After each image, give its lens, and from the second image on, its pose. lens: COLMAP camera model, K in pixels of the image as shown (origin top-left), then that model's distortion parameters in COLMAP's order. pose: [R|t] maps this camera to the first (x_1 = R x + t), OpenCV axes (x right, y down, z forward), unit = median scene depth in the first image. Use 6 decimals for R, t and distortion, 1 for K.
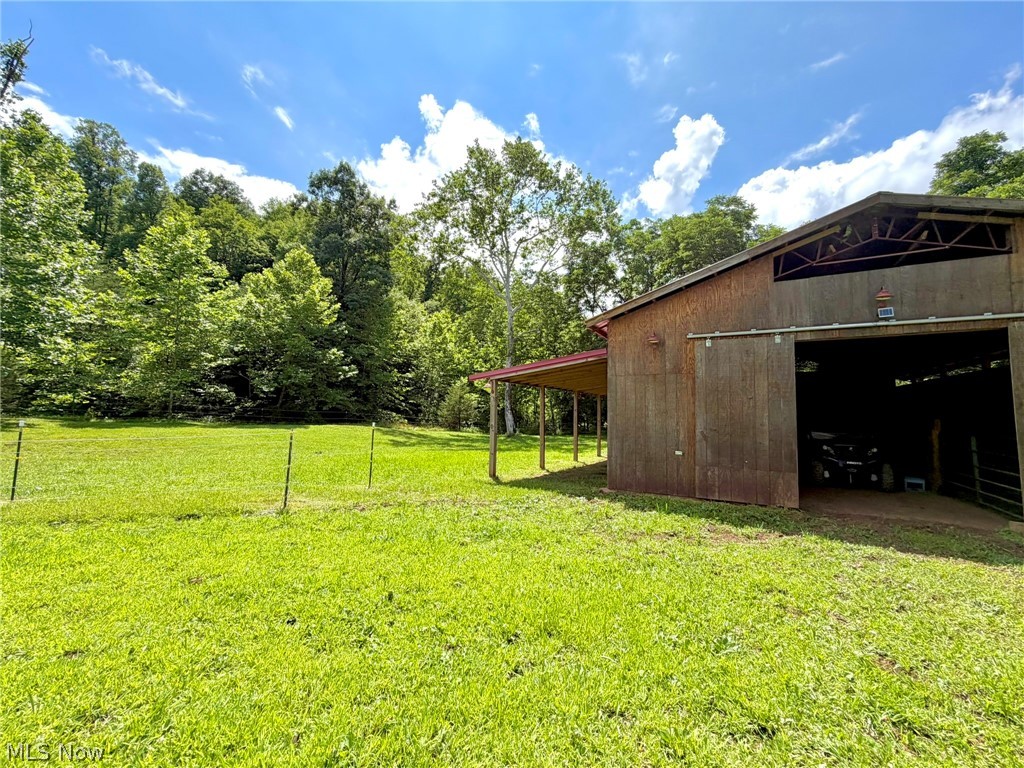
lens RADIAL K [[410.8, 0, 508.4], [0, 410.8, 384.3], [0, 0, 1]] dist [-0.002273, 0.000507]
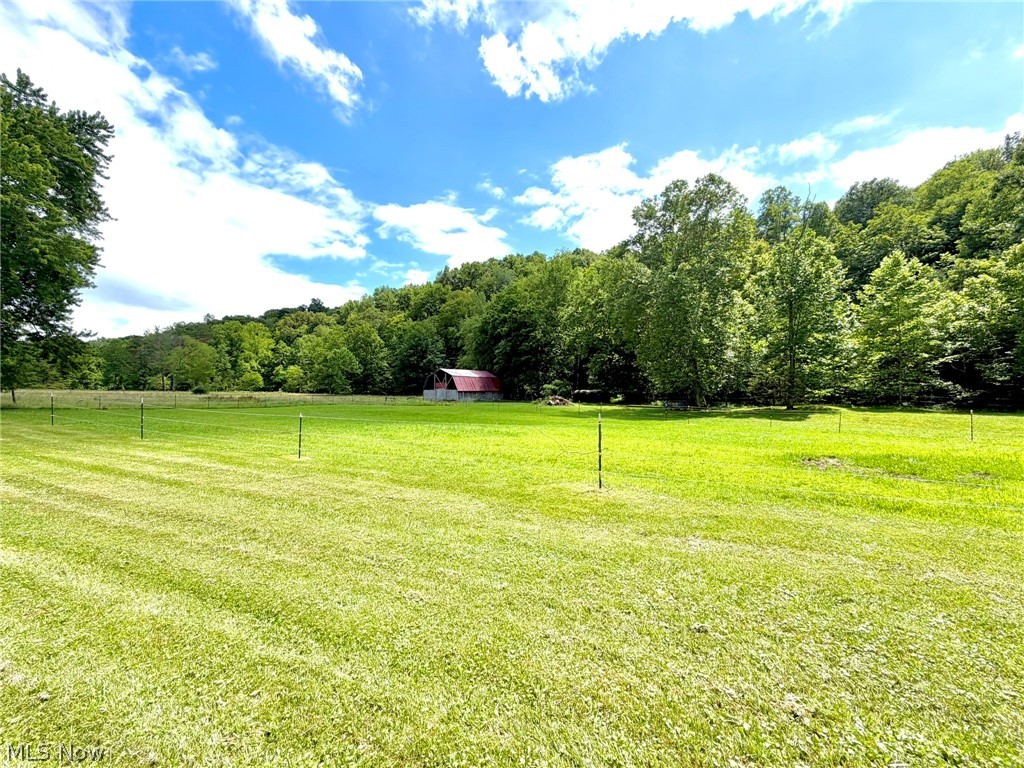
lens RADIAL K [[410.8, 0, 508.5], [0, 410.8, 374.3], [0, 0, 1]] dist [-0.002273, 0.000507]
pose [[0.273073, -0.063505, -0.959895, 0.170494], [0.073557, 0.996276, -0.044986, -0.084132], [0.959177, -0.058323, 0.276728, -0.920115]]
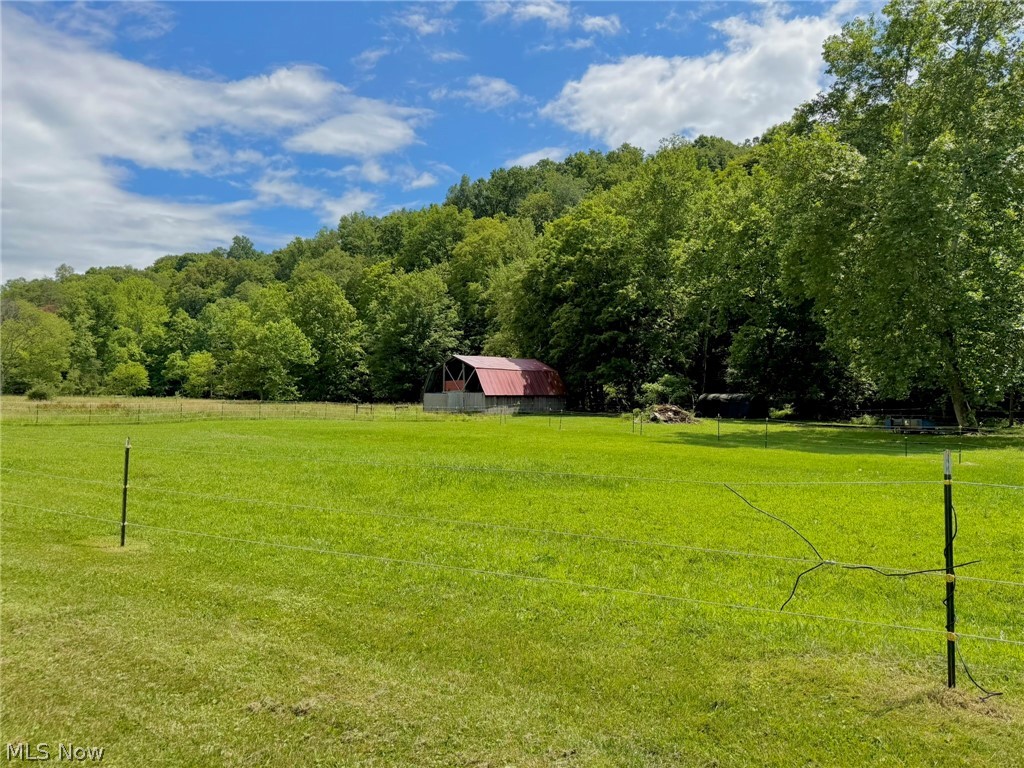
lens RADIAL K [[721.4, 0, 515.2], [0, 721.4, 381.3], [0, 0, 1]] dist [0.049909, -0.054464]
pose [[0.195089, -0.044448, -0.979778, 0.038122], [0.071352, 0.996969, -0.031020, -0.083782], [0.978187, -0.063858, 0.197669, -0.903582]]
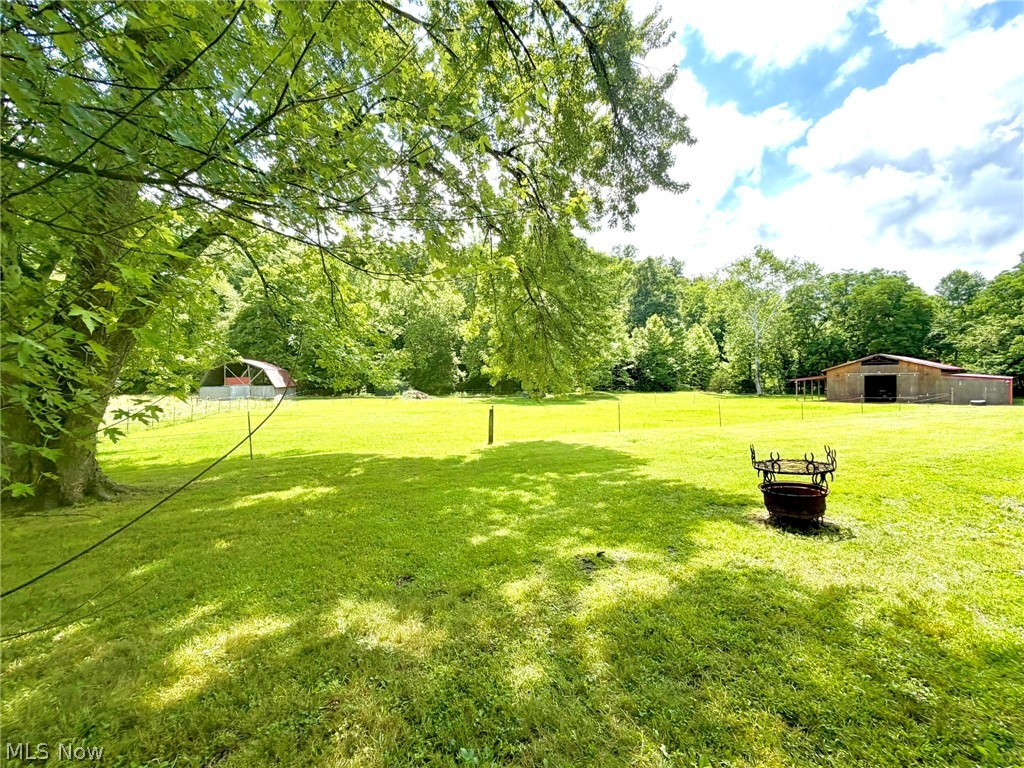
lens RADIAL K [[410.8, 0, 513.1], [0, 410.8, 385.3], [0, 0, 1]] dist [-0.002273, 0.000507]
pose [[0.933936, -0.027217, -0.356402, -0.776179], [0.057076, 0.995659, 0.073529, -0.271761], [0.352854, -0.089013, 0.931435, -2.514547]]
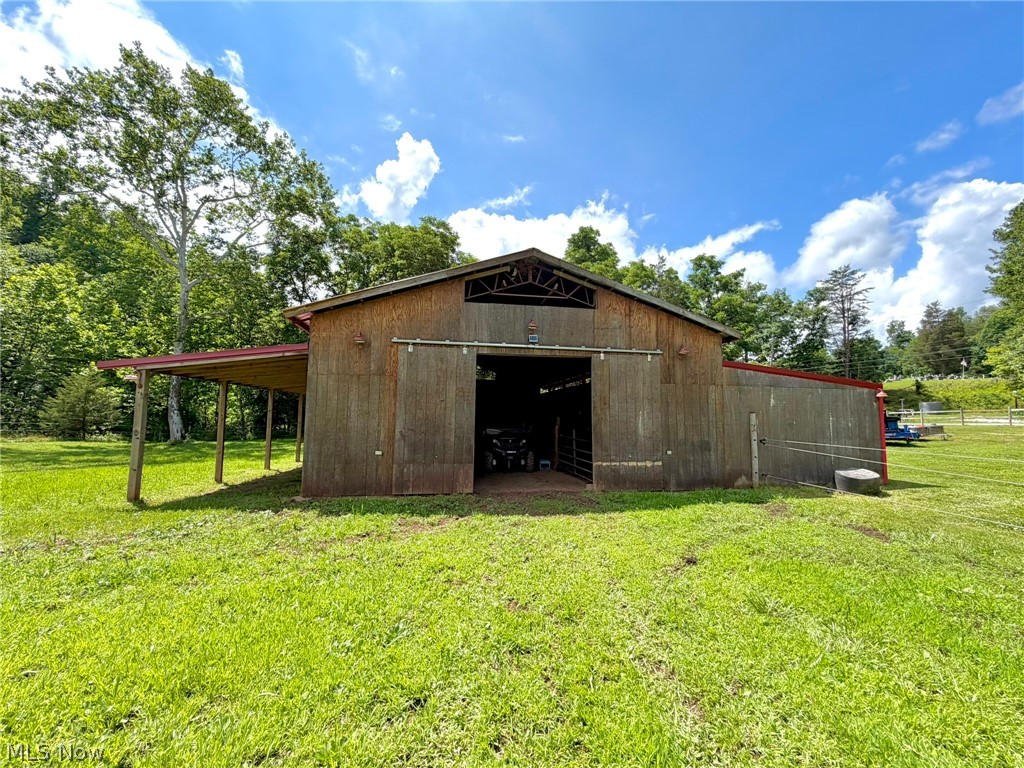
lens RADIAL K [[410.8, 0, 512.2], [0, 410.8, 382.9], [0, 0, 1]] dist [-0.002273, 0.000507]
pose [[0.775655, 0.043256, 0.629673, 0.008831], [-0.040348, 0.999006, -0.018927, -0.000183], [-0.629866, -0.010725, 0.776630, -0.000577]]
